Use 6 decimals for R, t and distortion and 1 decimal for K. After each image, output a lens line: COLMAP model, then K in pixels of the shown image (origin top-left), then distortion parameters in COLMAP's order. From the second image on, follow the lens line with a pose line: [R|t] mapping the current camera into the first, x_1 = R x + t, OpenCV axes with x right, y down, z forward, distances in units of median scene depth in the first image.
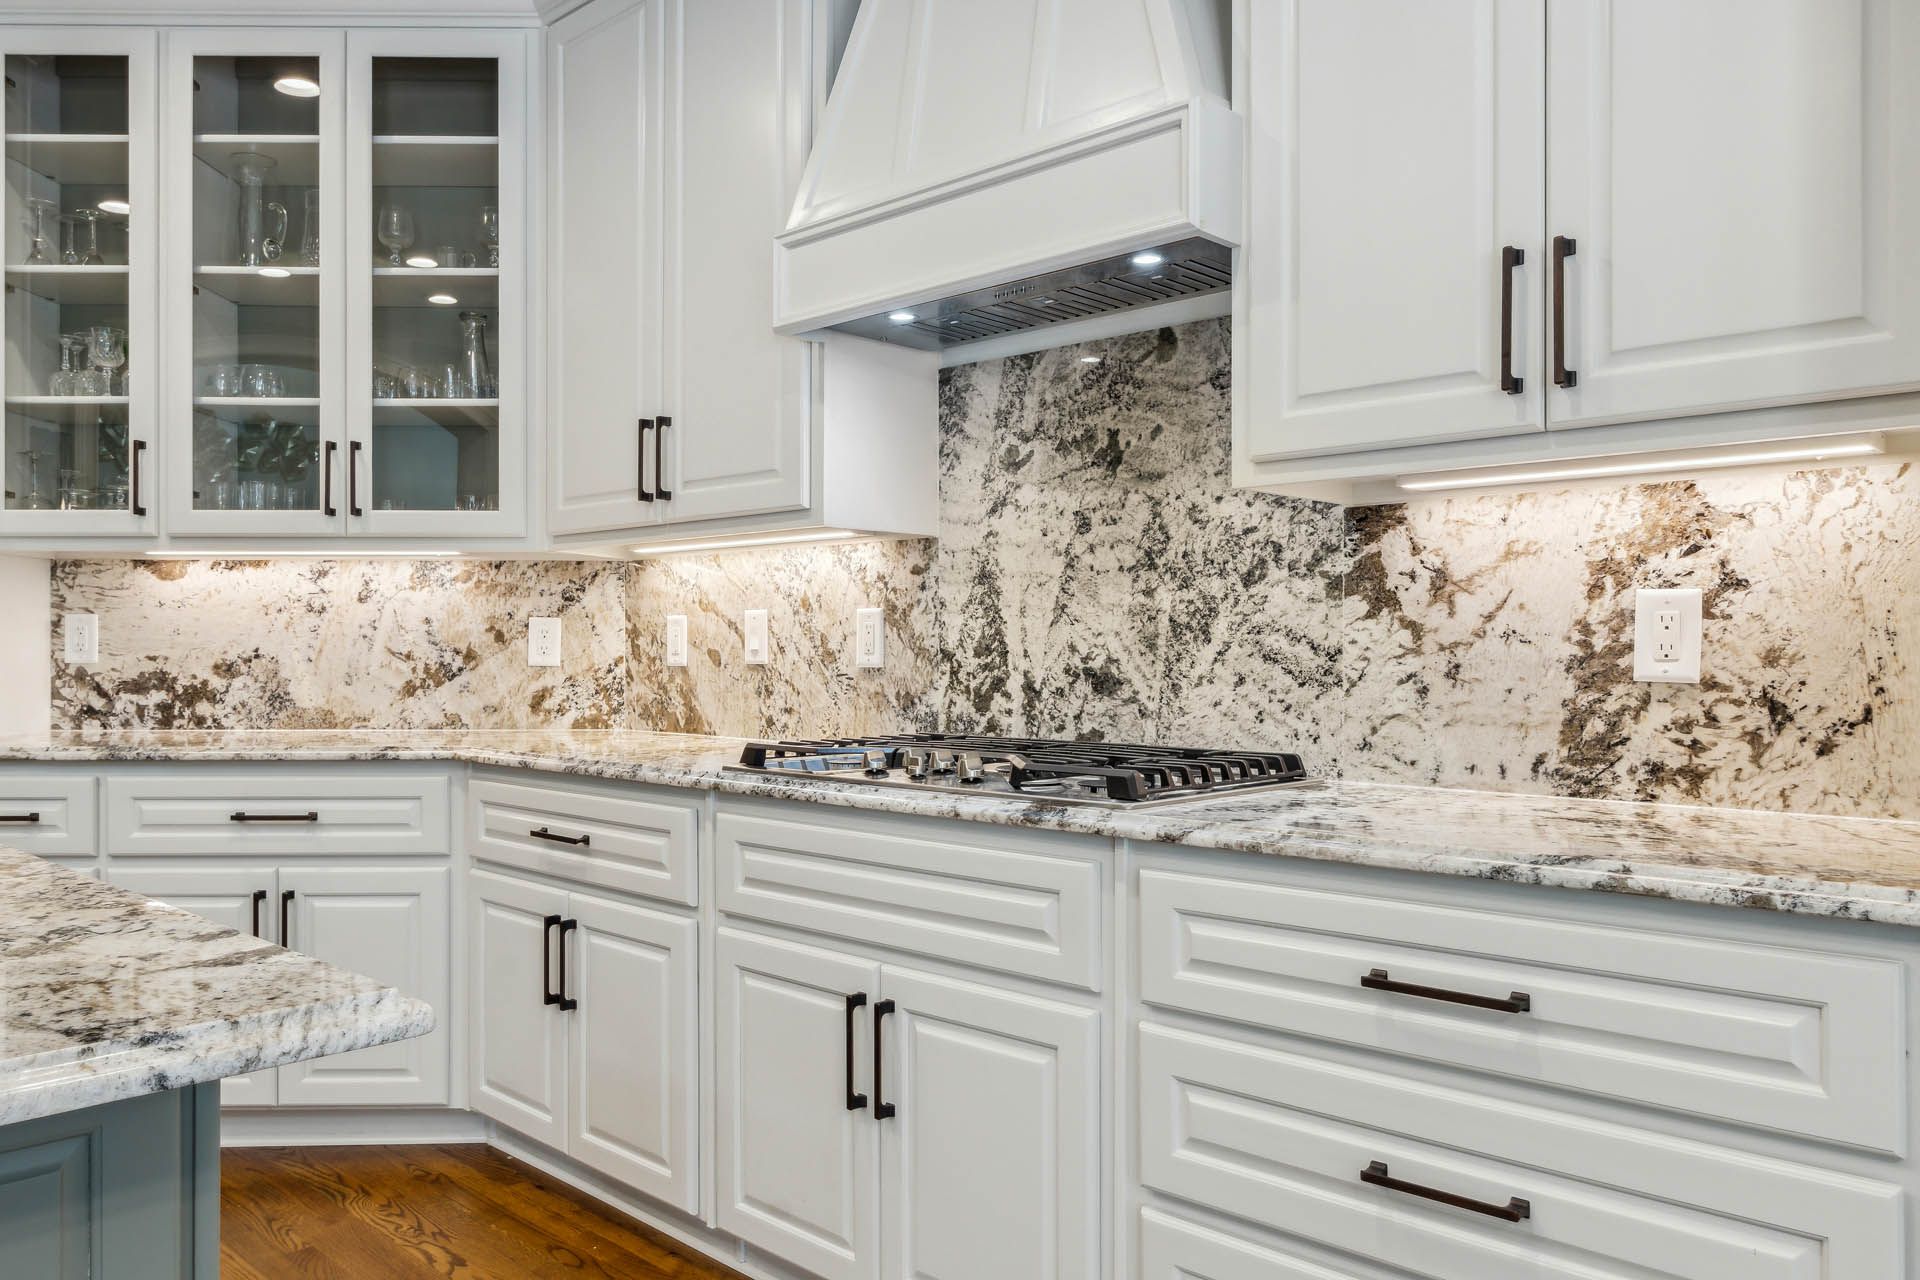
lens RADIAL K [[1416.8, 0, 941.7], [0, 1416.8, 645.5], [0, 0, 1]] dist [0.004651, -0.003926]
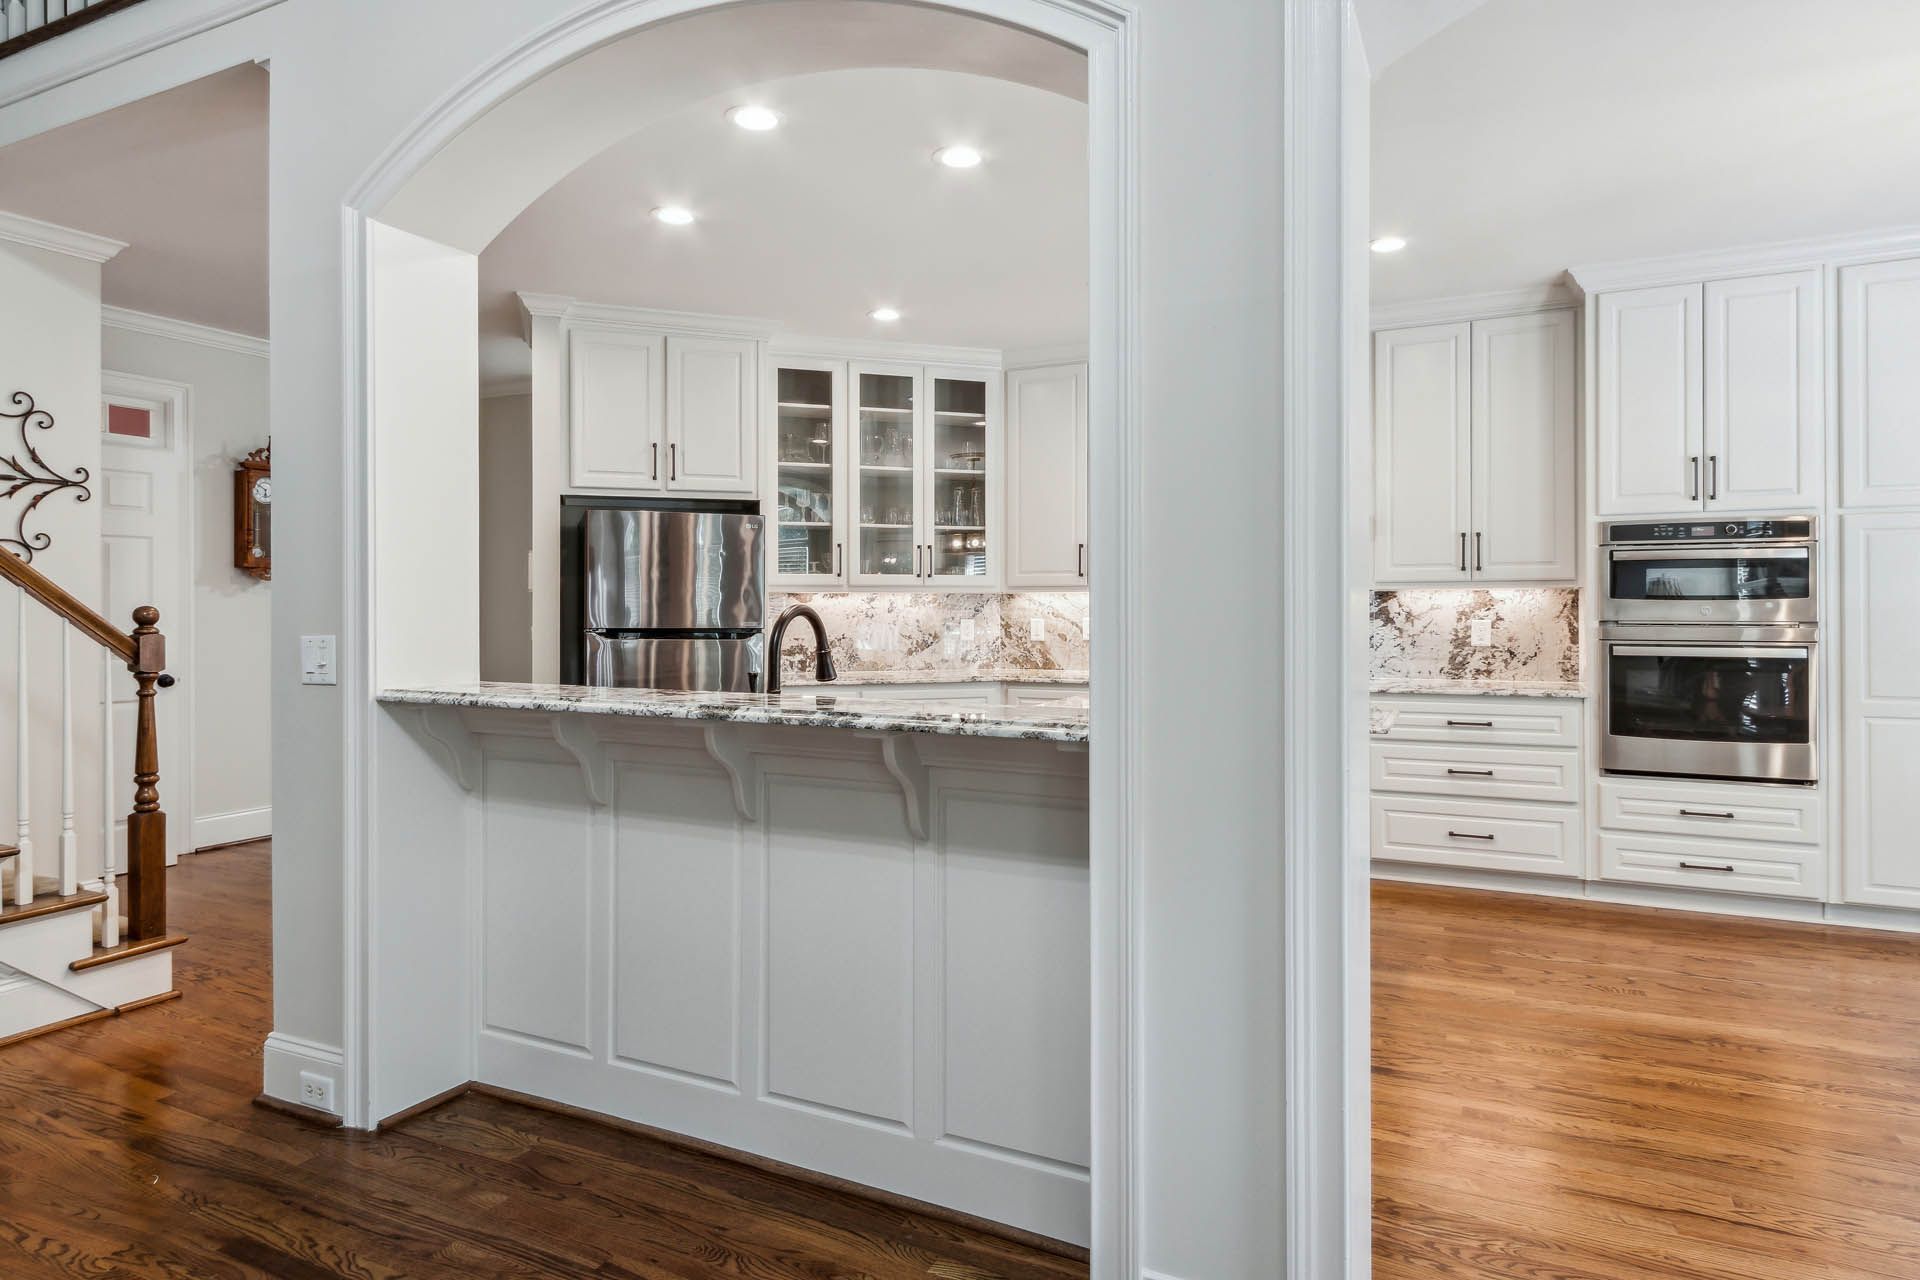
lens RADIAL K [[1109.9, 0, 939.7], [0, 1109.9, 609.2], [0, 0, 1]] dist [0.021259, -0.014591]
pose [[0.952595, -0.001676, 0.304238, -1.189196], [0.001389, 0.999998, 0.001162, -0.052475], [-0.304240, -0.000685, 0.952595, -0.912796]]
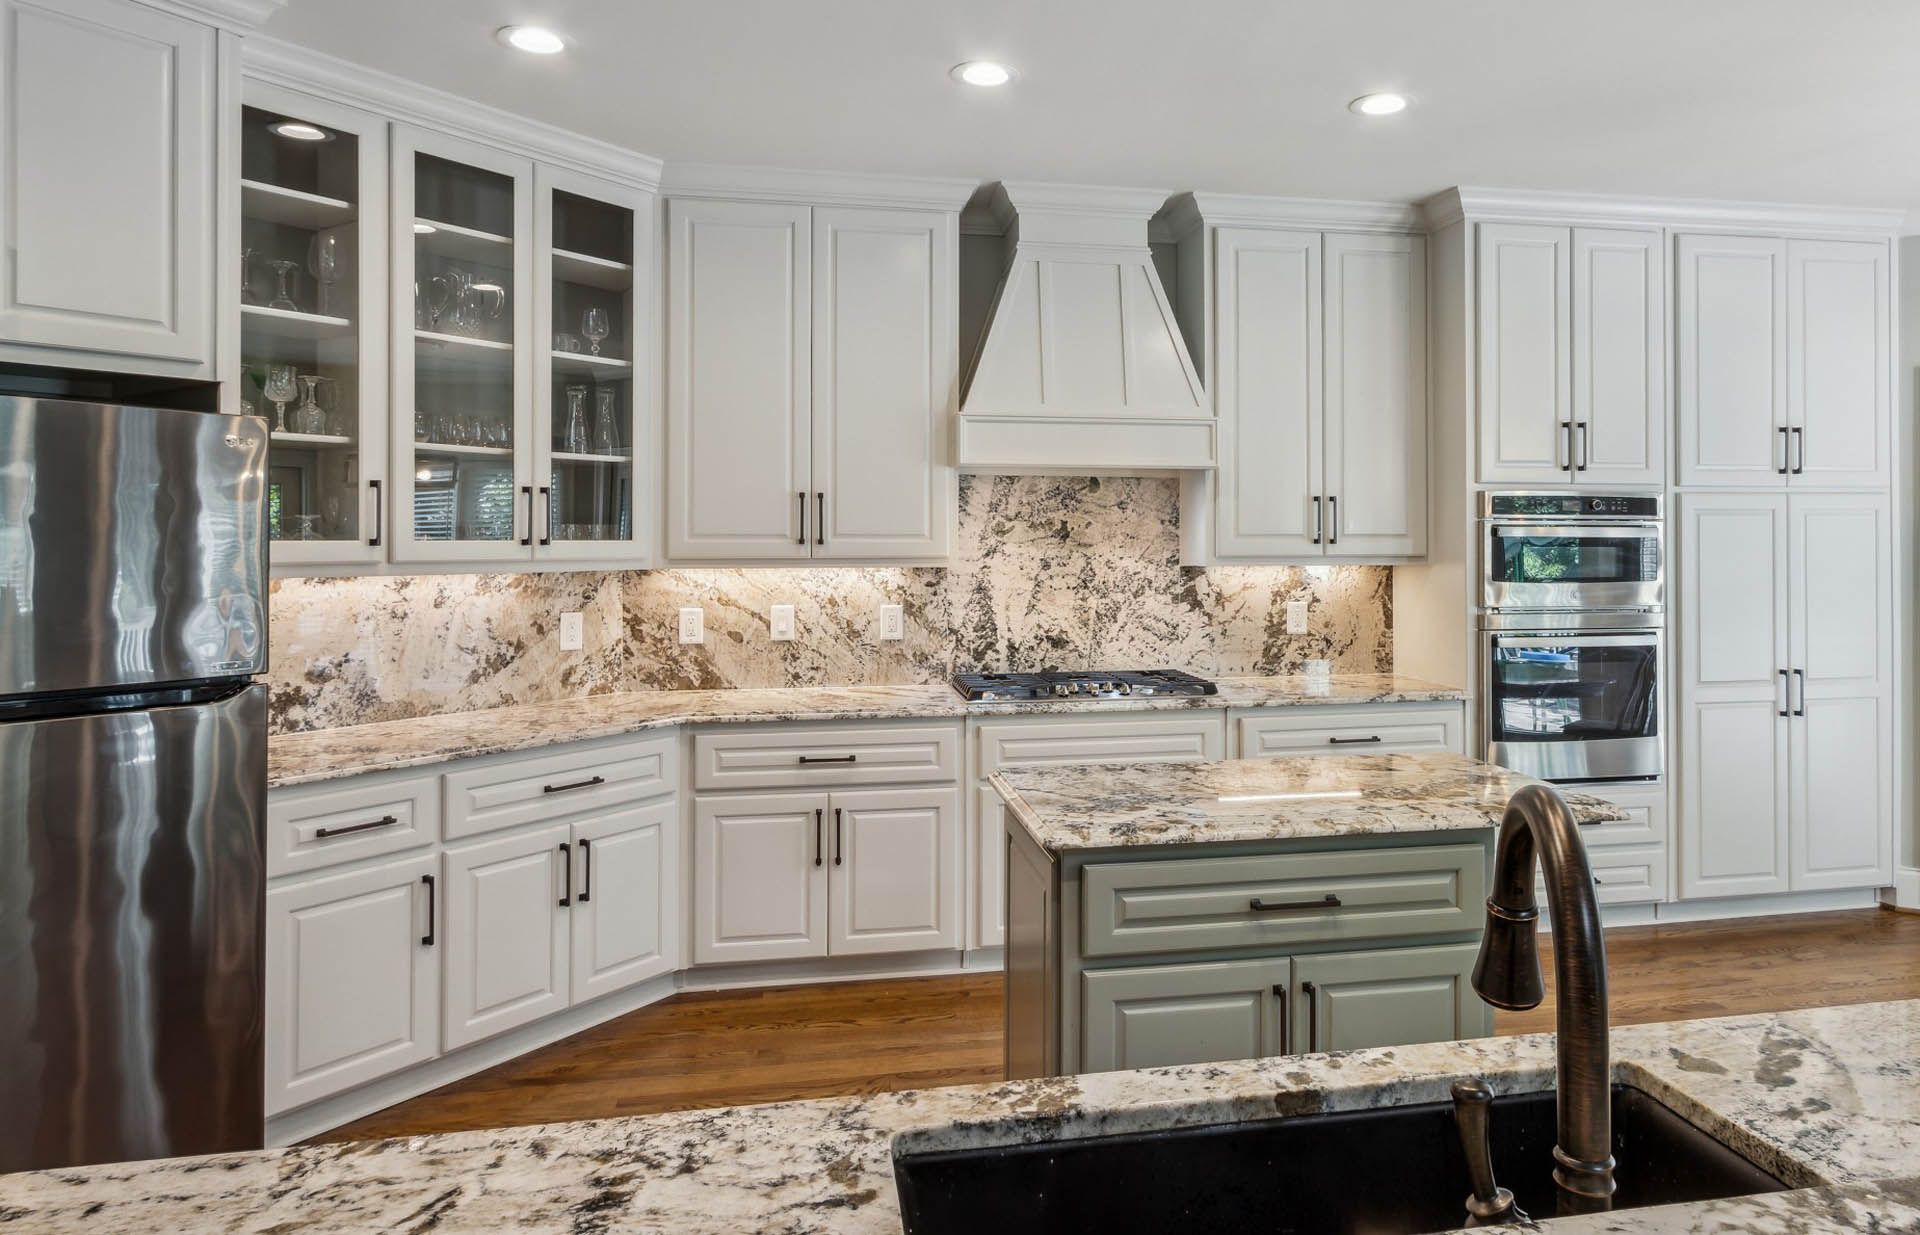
lens RADIAL K [[1213.8, 0, 1049.4], [0, 1213.8, 536.4], [0, 0, 1]] dist [-0.001285, 0.002454]
pose [[0.563611, 0.002132, 0.826038, -1.328356], [-0.000649, 0.999998, -0.002138, -0.122187], [-0.826040, 0.000669, 0.563611, 0.010656]]
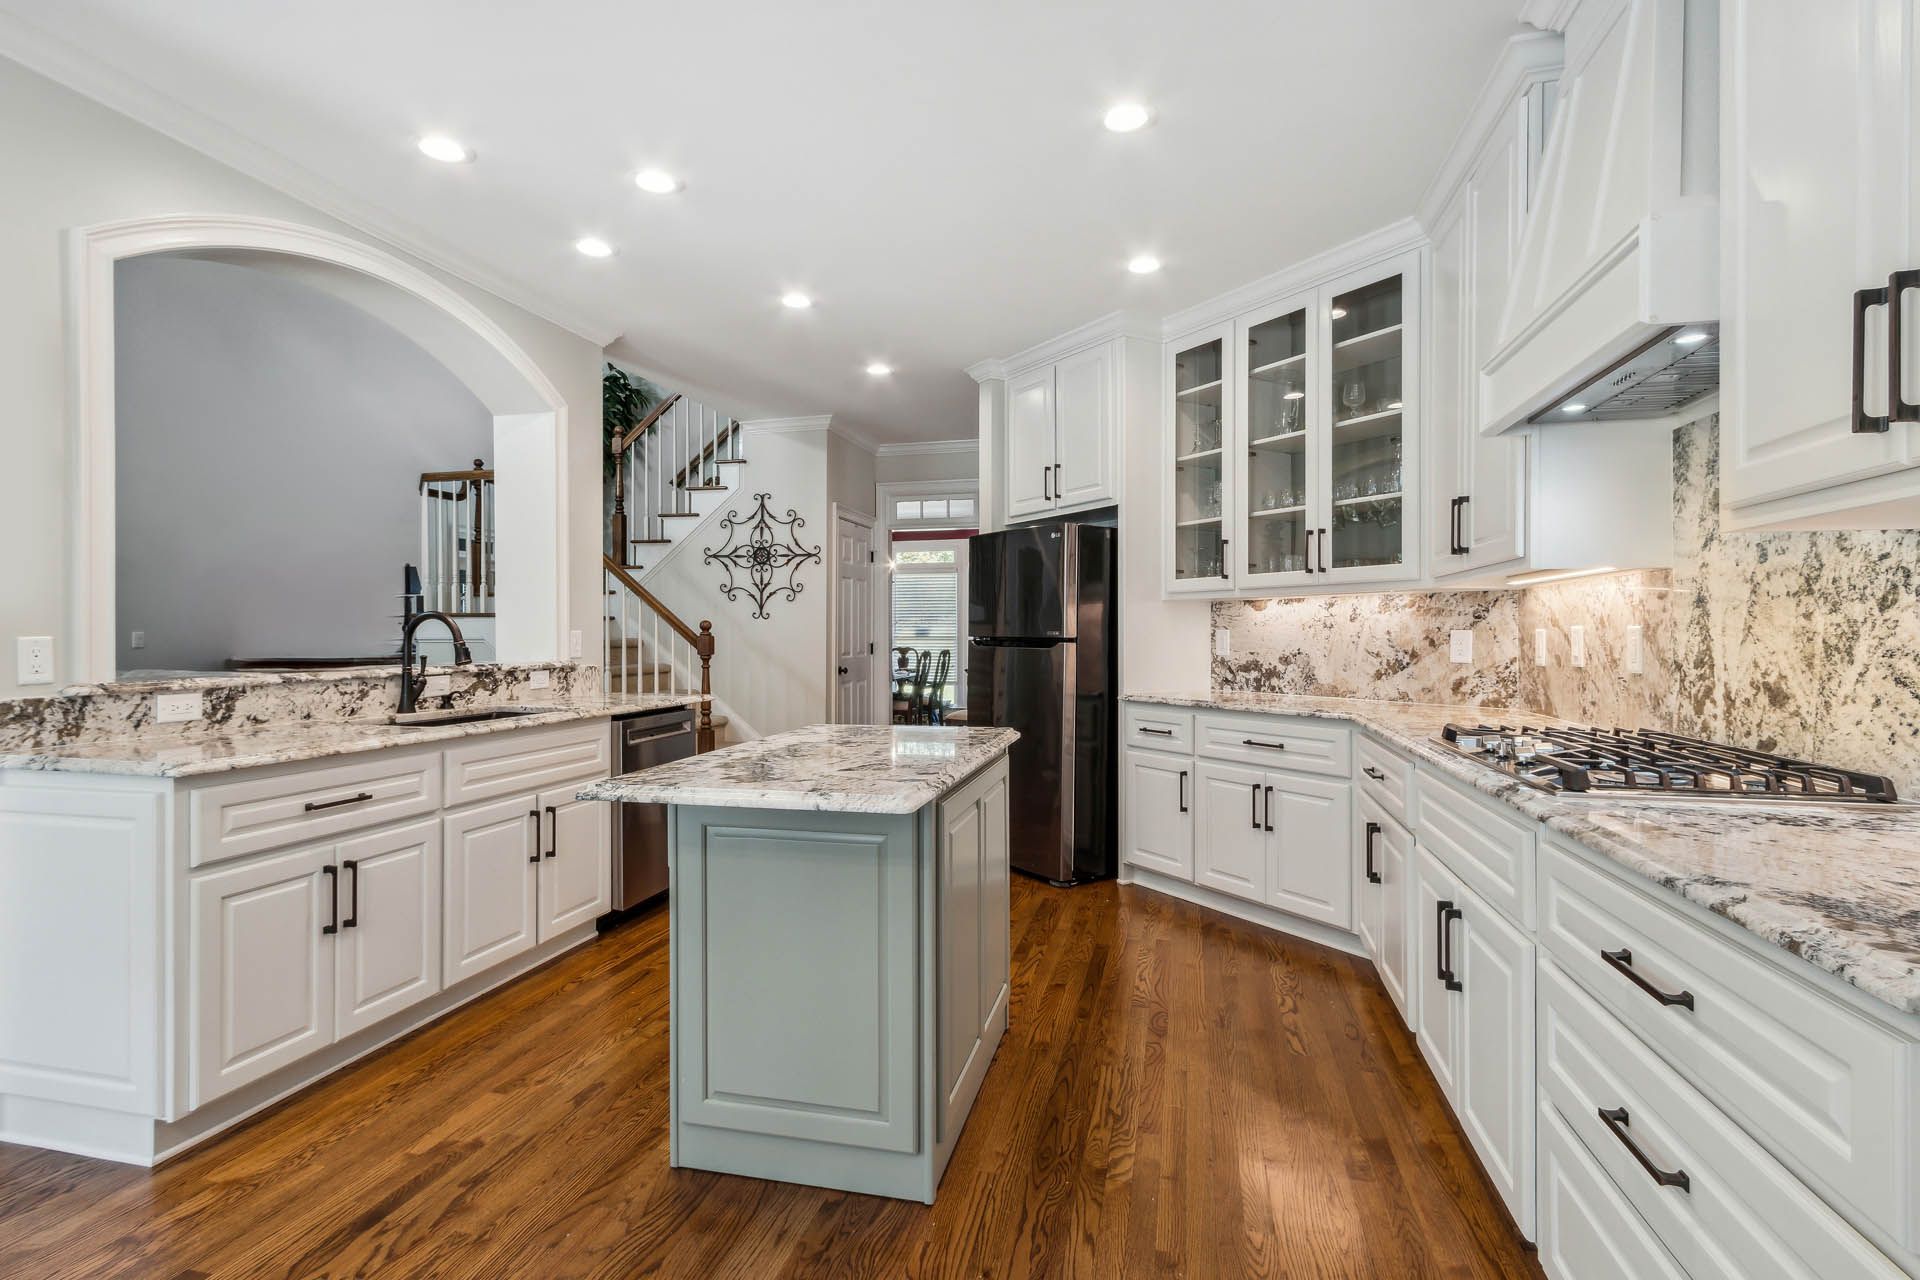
lens RADIAL K [[940.2, 0, 944.5], [0, 940.2, 636.4], [0, 0, 1]] dist [0.017610, -0.007677]
pose [[0.496666, 0.001090, -0.867941, 0.427618], [0.002606, 0.999993, 0.002747, -0.024112], [0.867938, -0.003626, 0.496660, 0.059210]]
